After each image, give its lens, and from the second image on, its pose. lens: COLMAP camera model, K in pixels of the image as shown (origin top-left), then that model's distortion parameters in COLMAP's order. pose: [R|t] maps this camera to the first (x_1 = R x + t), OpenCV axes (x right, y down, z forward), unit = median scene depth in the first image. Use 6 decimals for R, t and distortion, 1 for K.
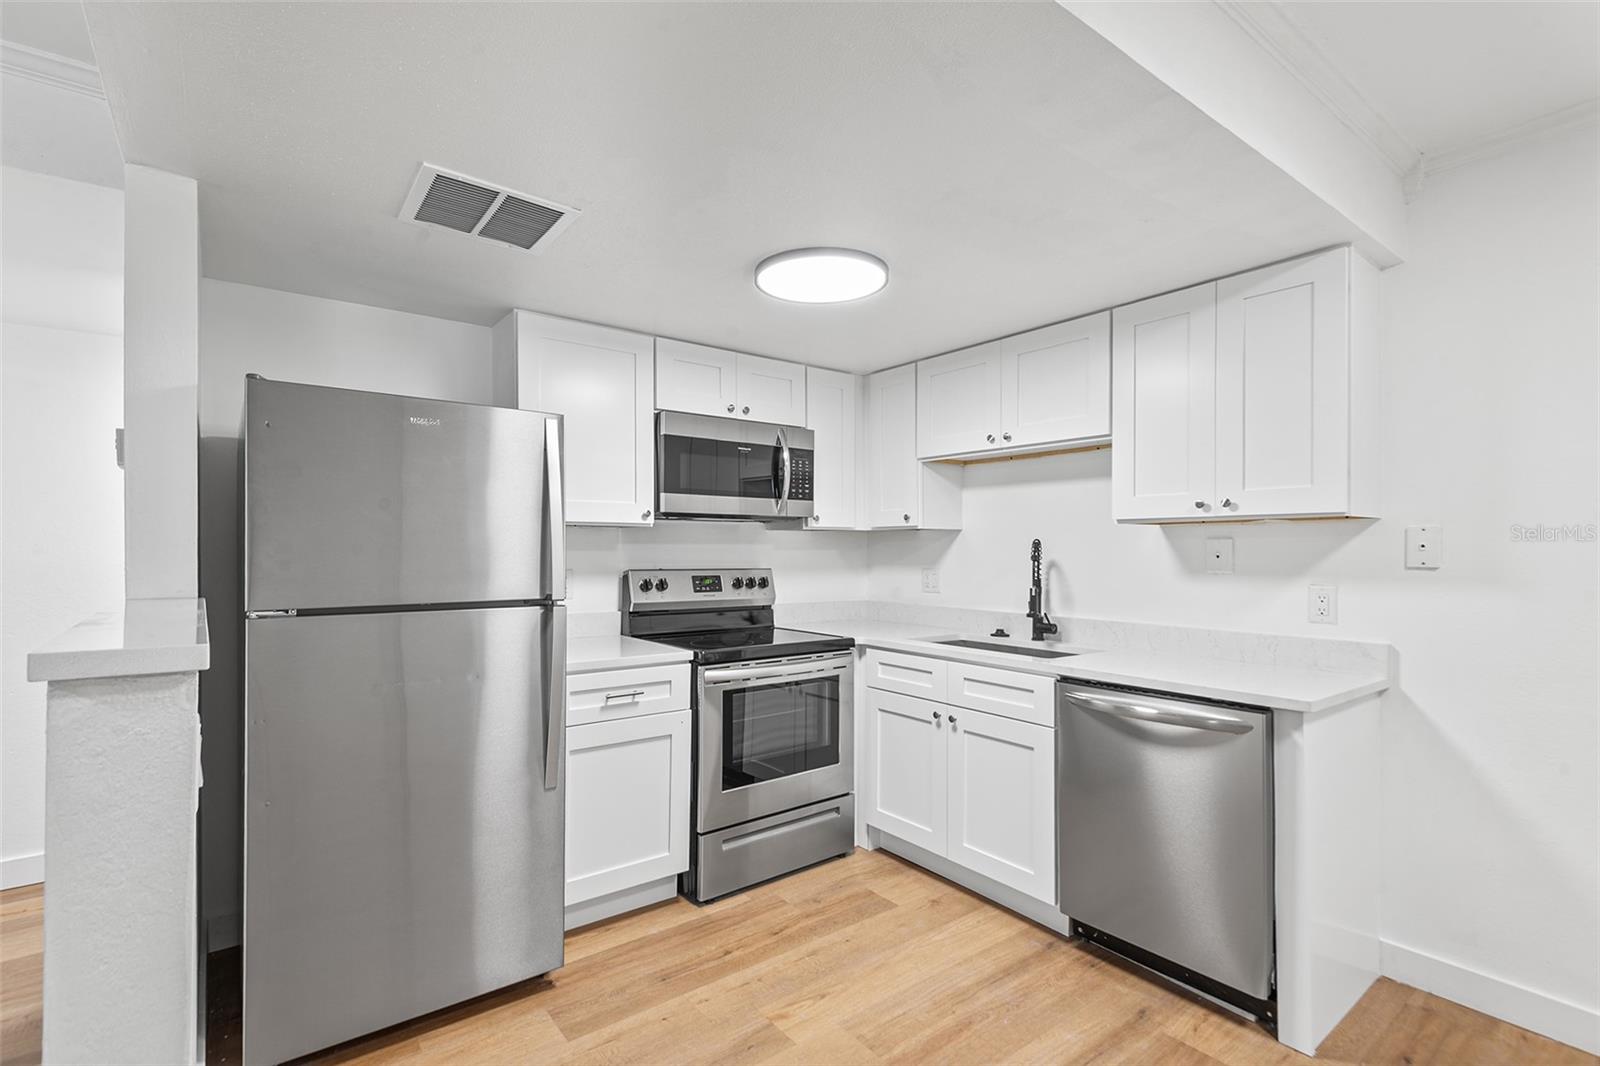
lens RADIAL K [[733.9, 0, 799.9], [0, 733.9, 542.7], [0, 0, 1]] dist [0.019365, -0.009341]
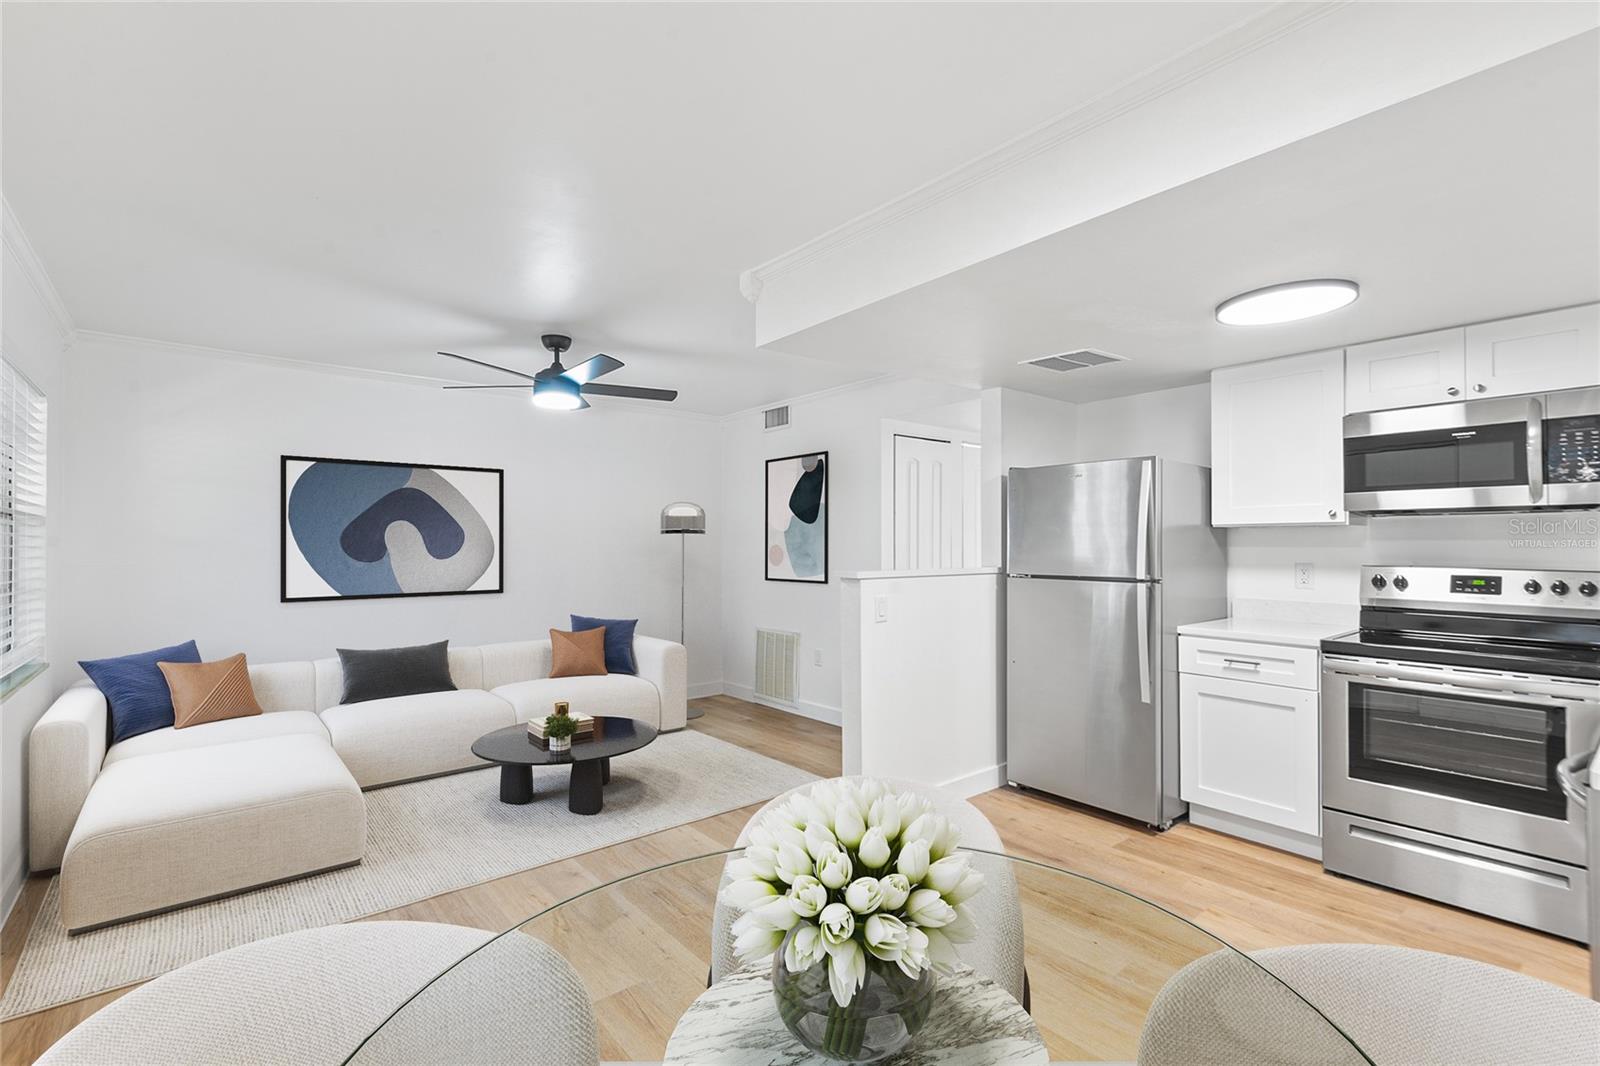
lens RADIAL K [[733.9, 0, 801.2], [0, 733.9, 530.7], [0, 0, 1]] dist [0.019365, -0.009341]
pose [[0.038906, -0.020336, -0.999036, 0.934554], [0.008678, 0.999762, -0.020013, 0.001302], [0.999205, -0.007891, 0.039073, 0.183288]]
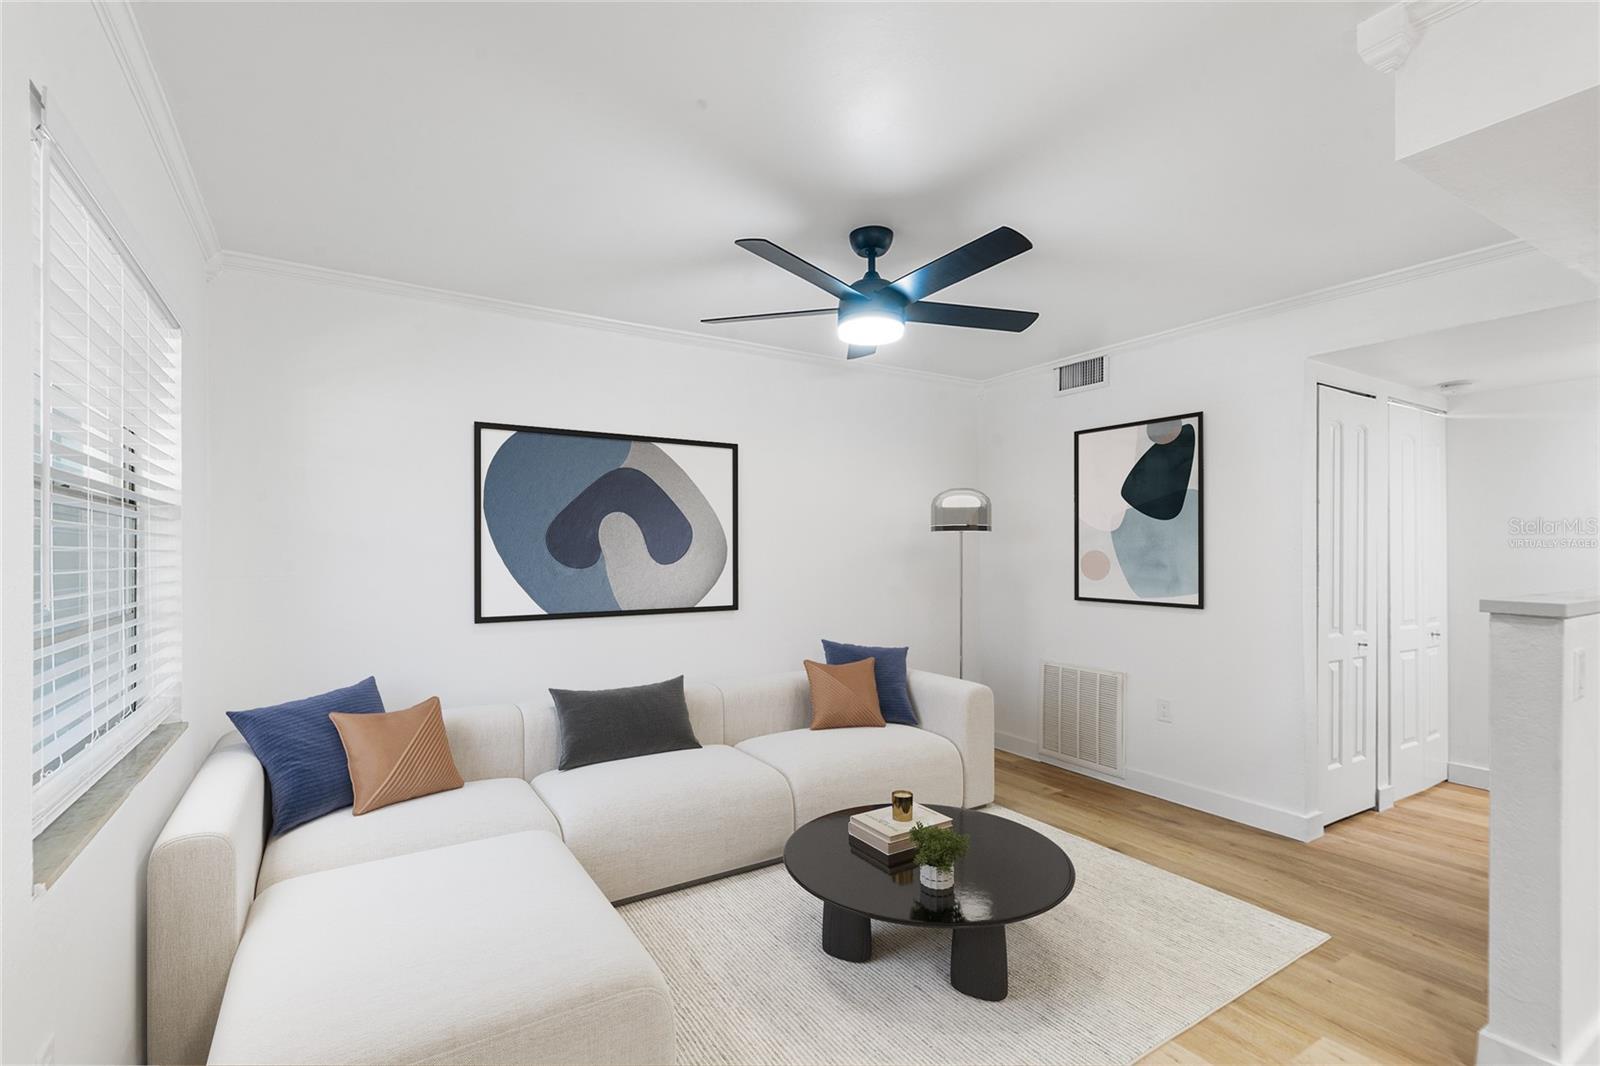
lens RADIAL K [[733.9, 0, 792.6], [0, 733.9, 543.5], [0, 0, 1]] dist [0.019365, -0.009341]
pose [[-0.088449, -0.006848, -0.996057, 0.415433], [0.000164, 0.999976, -0.006890, -0.002018], [0.996081, -0.000773, -0.088446, -0.270979]]
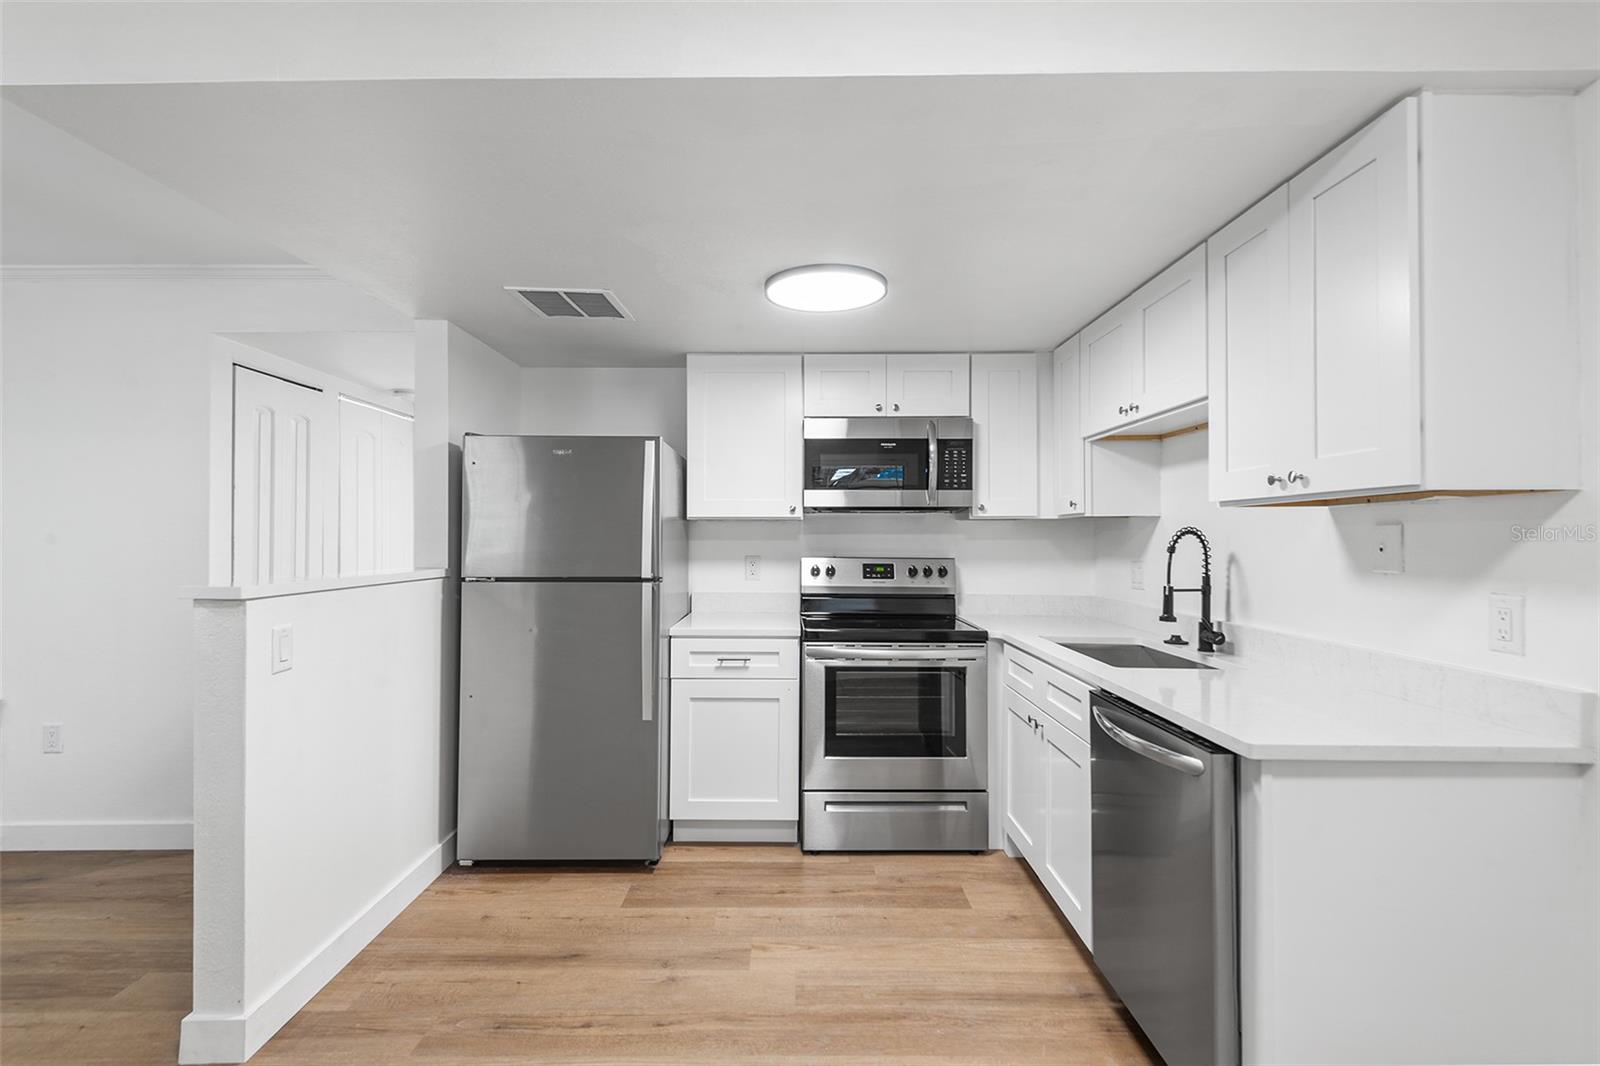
lens RADIAL K [[733.9, 0, 801.8], [0, 733.9, 526.0], [0, 0, 1]] dist [0.019365, -0.009341]
pose [[0.797285, -0.010808, -0.603506, 0.545877], [0.006138, 0.999933, -0.009798, -0.000485], [0.603572, 0.004108, 0.797298, 0.092879]]
